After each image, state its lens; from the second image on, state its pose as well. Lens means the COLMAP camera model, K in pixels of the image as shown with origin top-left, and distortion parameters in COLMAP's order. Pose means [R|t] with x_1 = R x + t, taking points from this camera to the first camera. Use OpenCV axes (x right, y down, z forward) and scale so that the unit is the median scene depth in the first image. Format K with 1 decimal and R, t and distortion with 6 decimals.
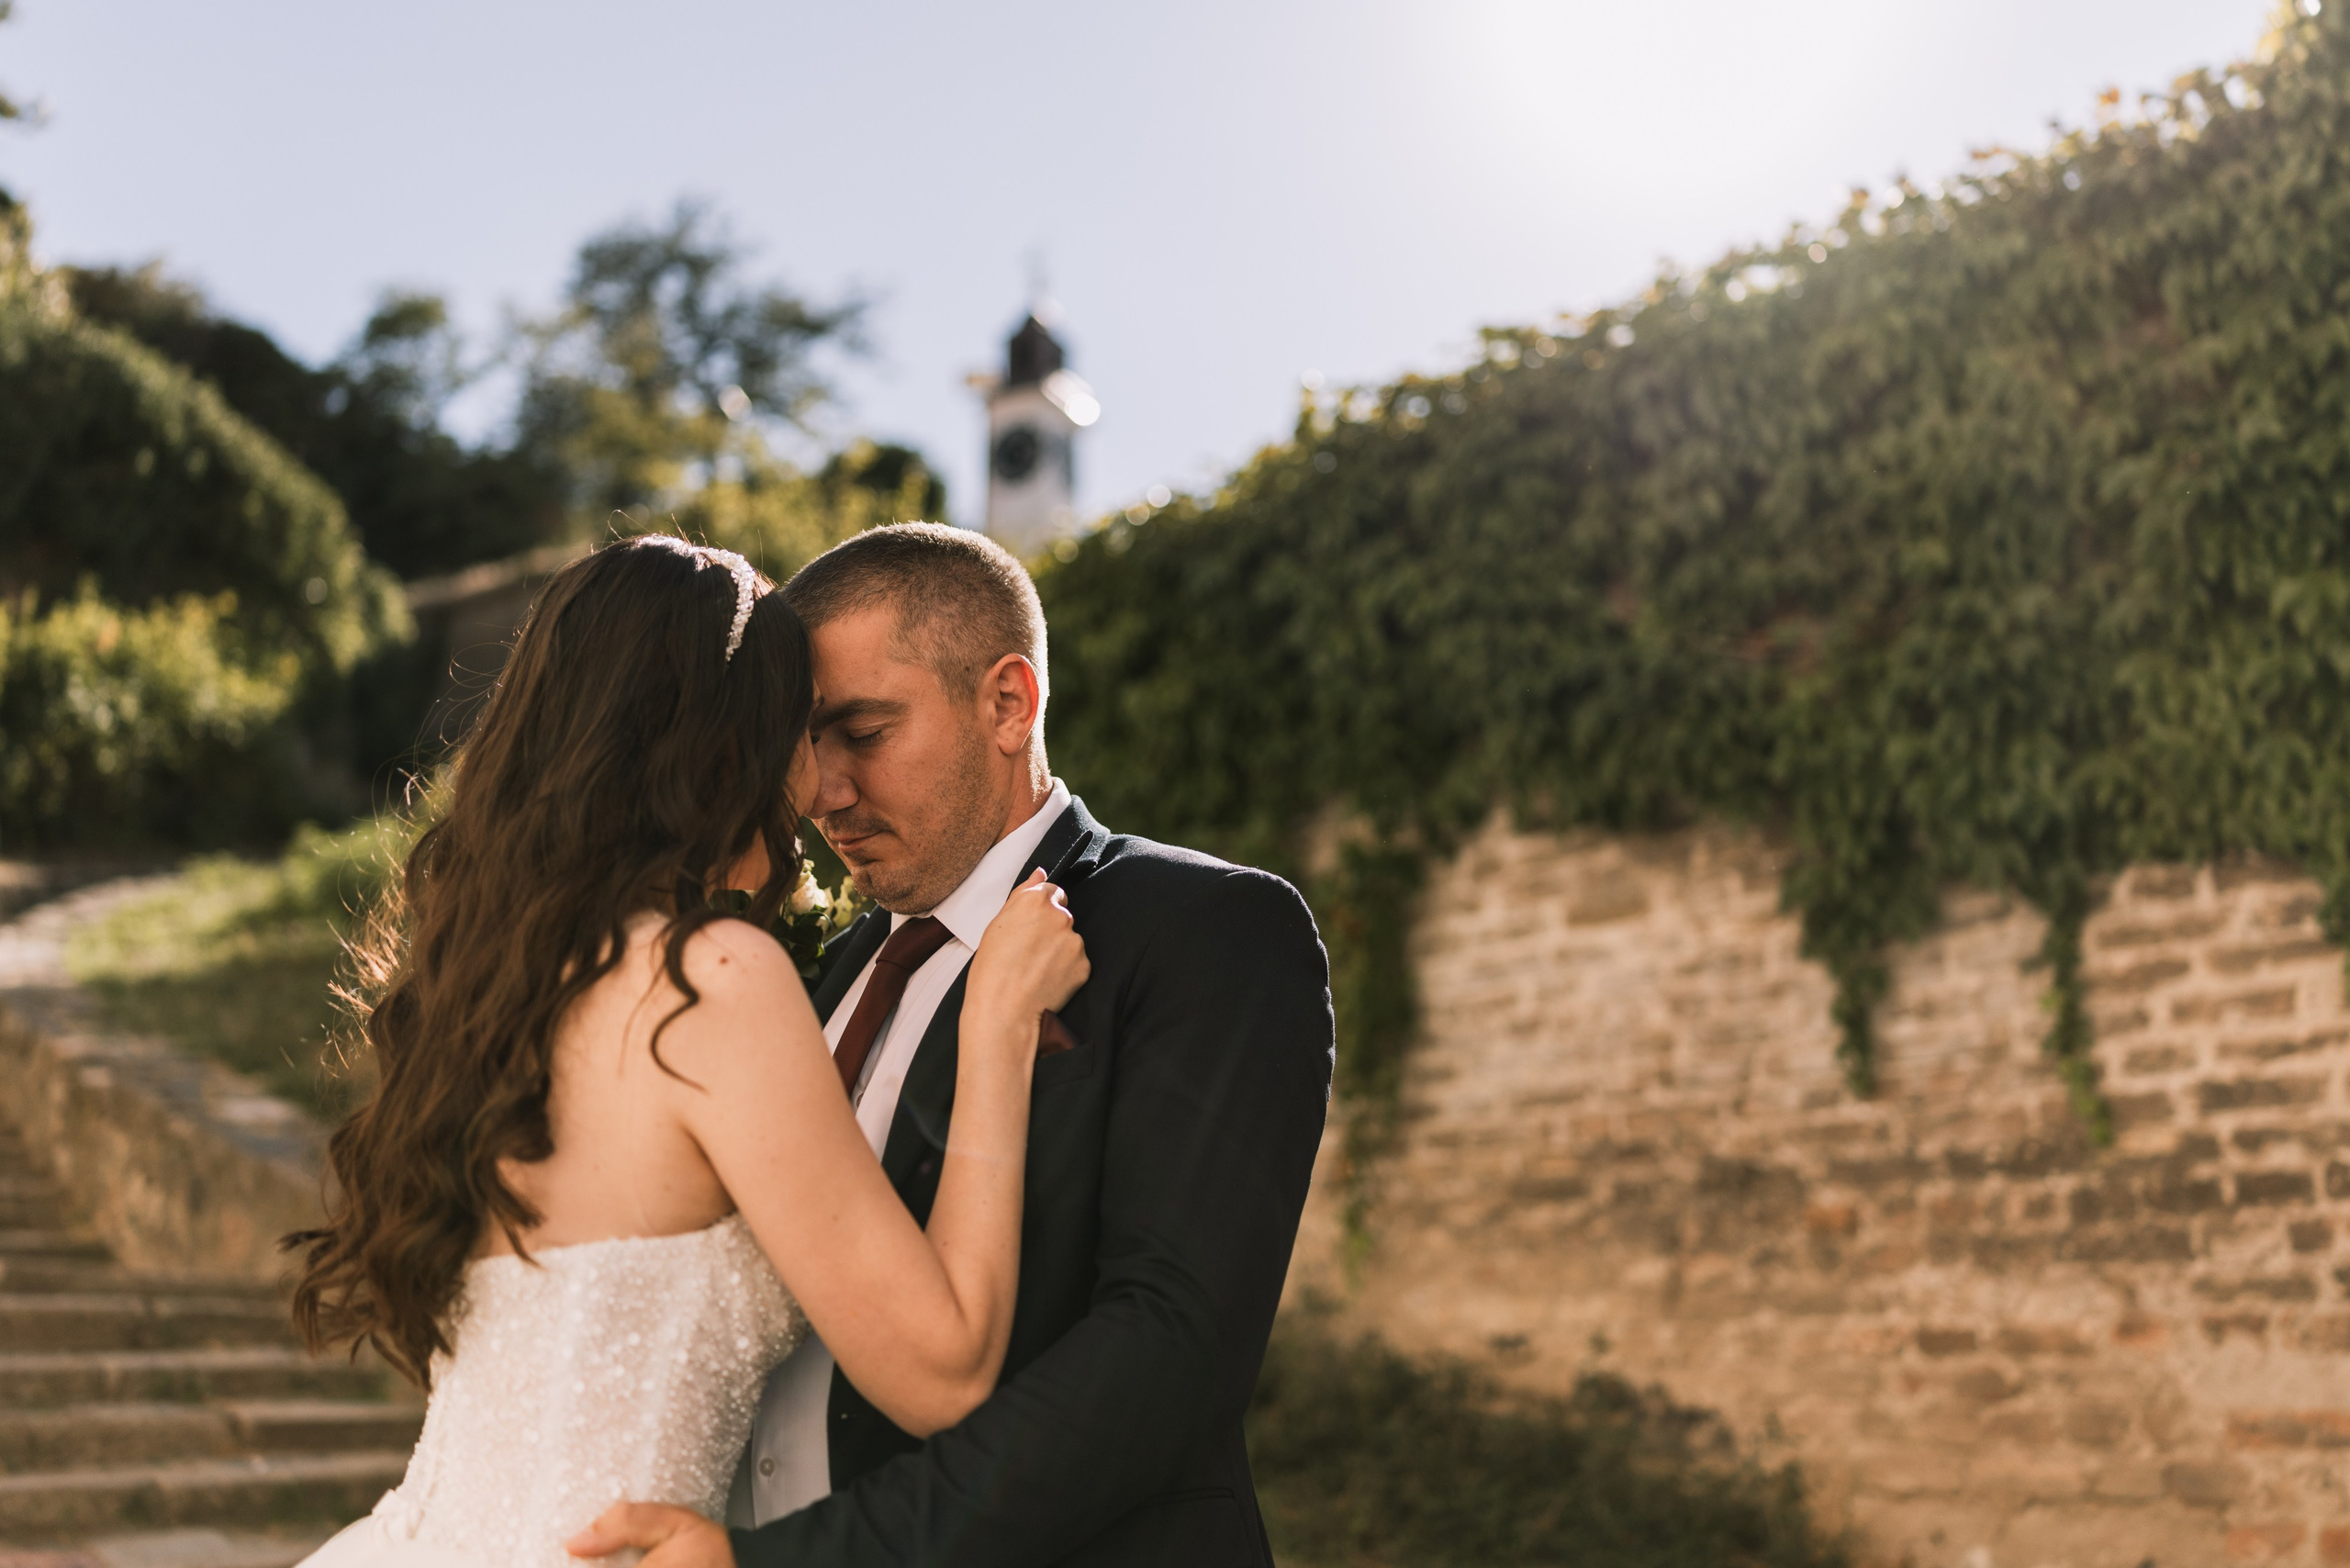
lens RADIAL K [[2241.1, 0, 1175.0], [0, 2241.1, 784.0], [0, 0, 1]] dist [-0.007512, 0.001954]
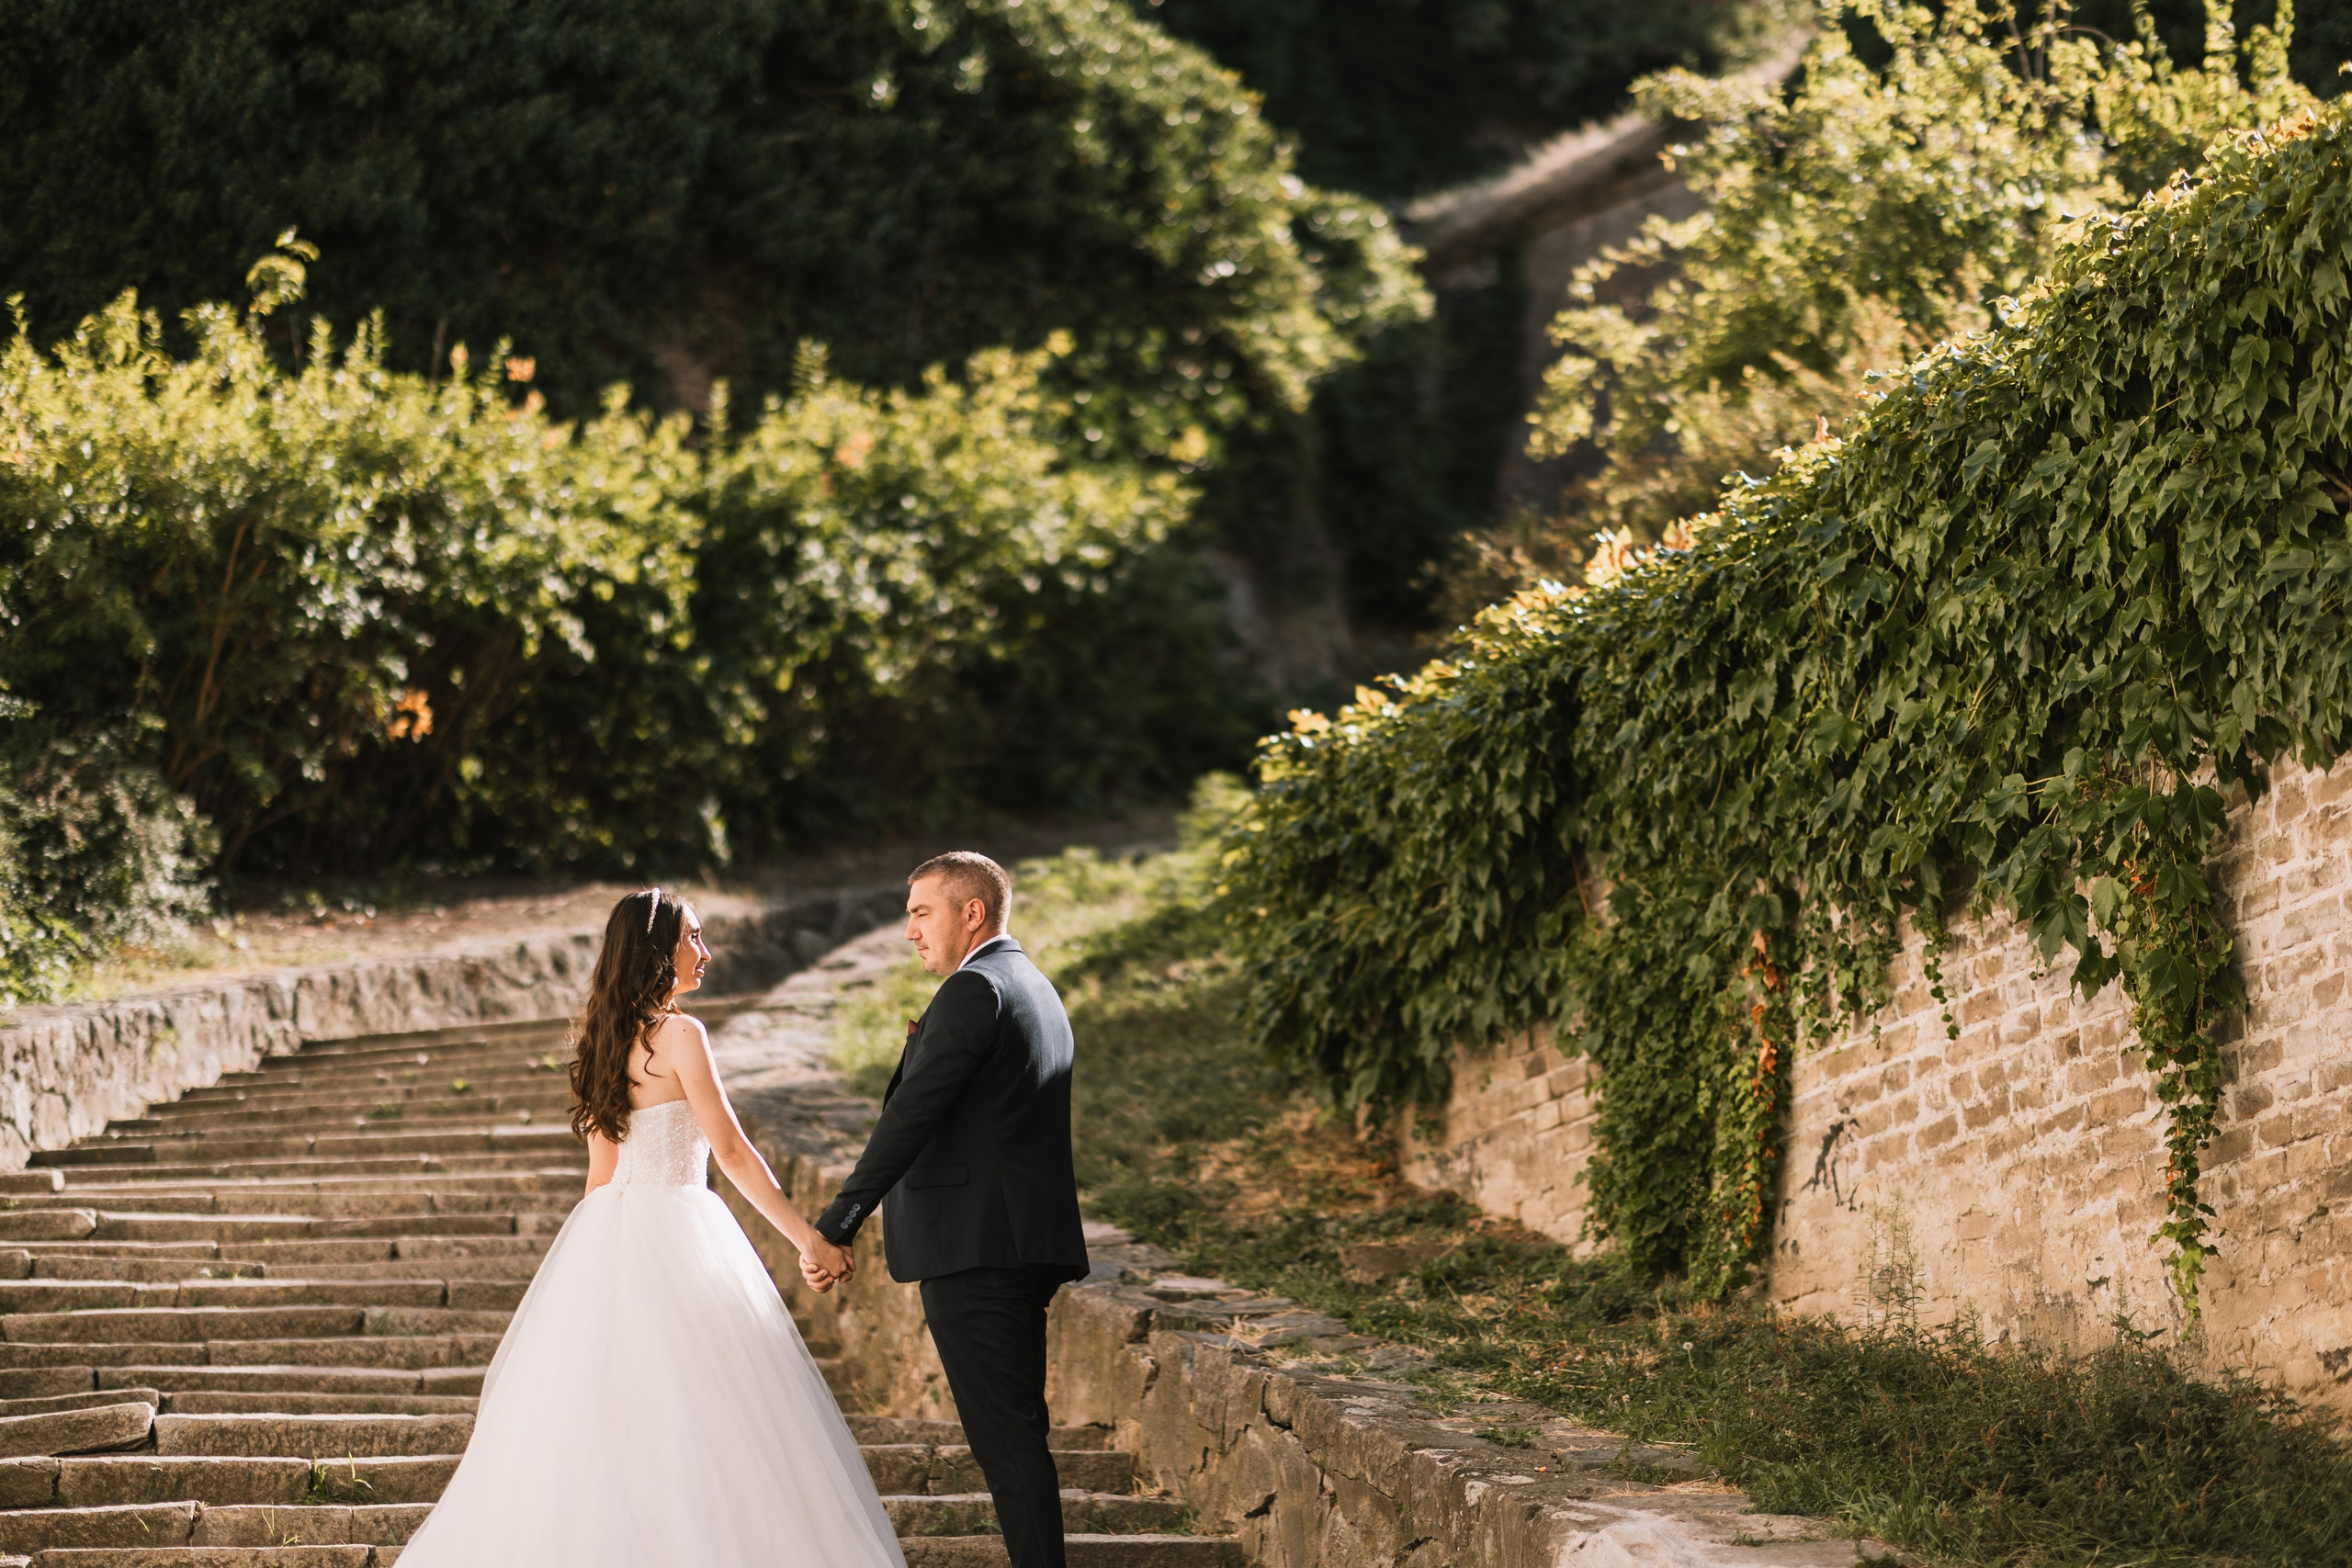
lens RADIAL K [[2242.7, 0, 1176.0], [0, 2242.7, 784.0], [0, 0, 1]] dist [-0.007512, 0.001954]
pose [[0.954822, -0.148126, -0.257631, -0.274161], [0.141428, 0.988950, -0.044448, 0.050872], [0.261368, 0.006004, 0.965220, 0.493625]]
